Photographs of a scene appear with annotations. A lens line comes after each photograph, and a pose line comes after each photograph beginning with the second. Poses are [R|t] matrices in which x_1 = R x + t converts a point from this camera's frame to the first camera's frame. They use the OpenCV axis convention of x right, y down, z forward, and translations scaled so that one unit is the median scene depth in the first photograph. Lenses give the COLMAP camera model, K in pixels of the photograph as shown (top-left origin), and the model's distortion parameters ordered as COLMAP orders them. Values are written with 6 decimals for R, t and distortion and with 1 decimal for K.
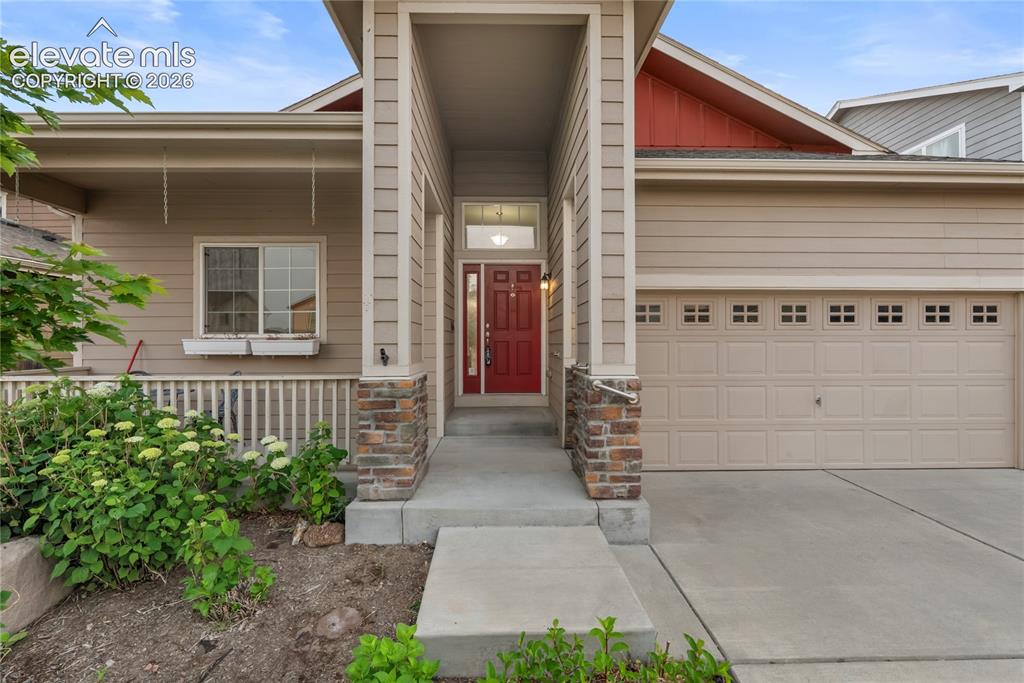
lens RADIAL K [[455.1, 0, 515.0], [0, 455.1, 342.4], [0, 0, 1]] dist [-0.005946, -0.000853]
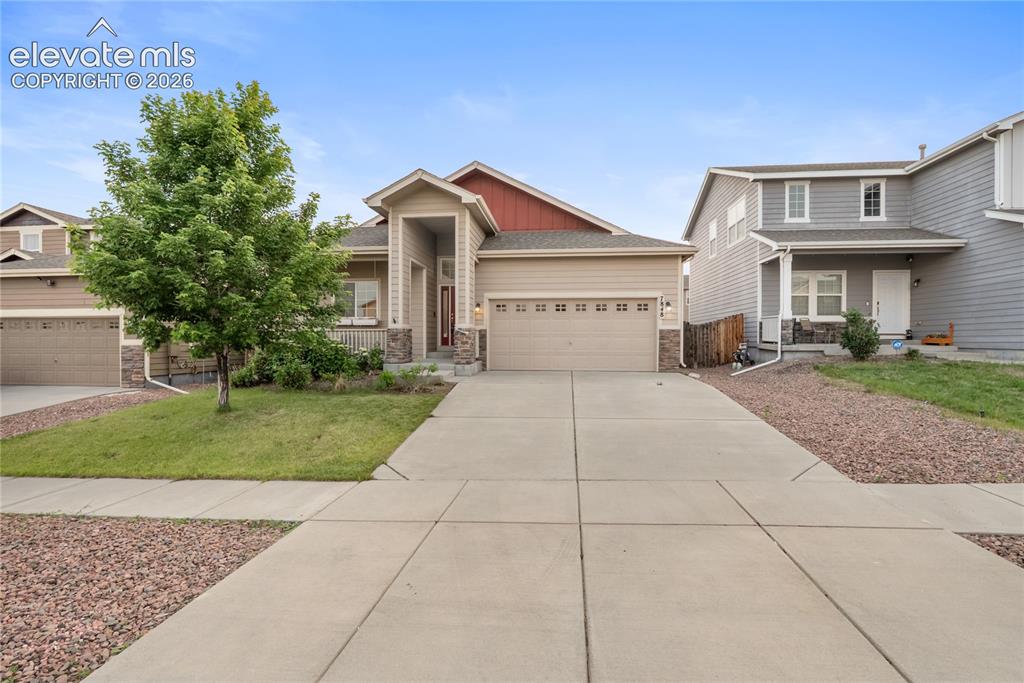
lens RADIAL K [[455.1, 0, 514.6], [0, 455.1, 343.2], [0, 0, 1]] dist [-0.005946, -0.000853]
pose [[0.990999, 0.004571, -0.133793, 0.694605], [-0.003743, 0.999972, 0.006440, 0.113846], [0.133818, -0.005882, 0.990988, -1.474396]]
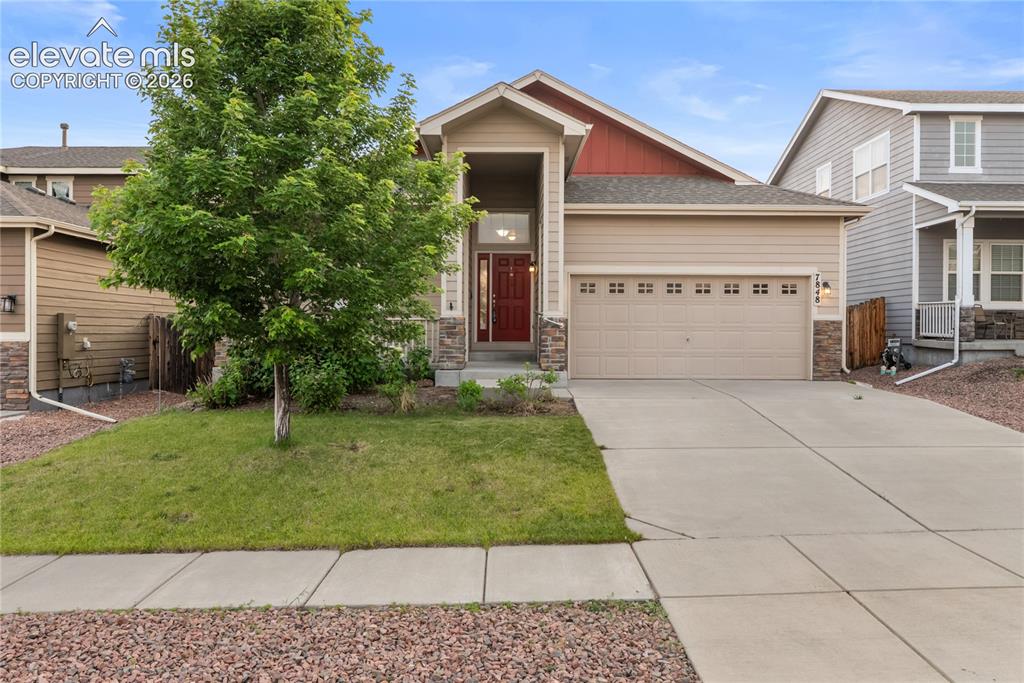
lens RADIAL K [[685.5, 0, 508.9], [0, 685.5, 339.1], [0, 0, 1]] dist [-0.004466, -0.000197]
pose [[0.999681, 0.006800, -0.024343, 0.055552], [-0.006473, 0.999888, 0.013462, 0.096636], [0.024432, -0.013300, 0.999613, -1.593850]]
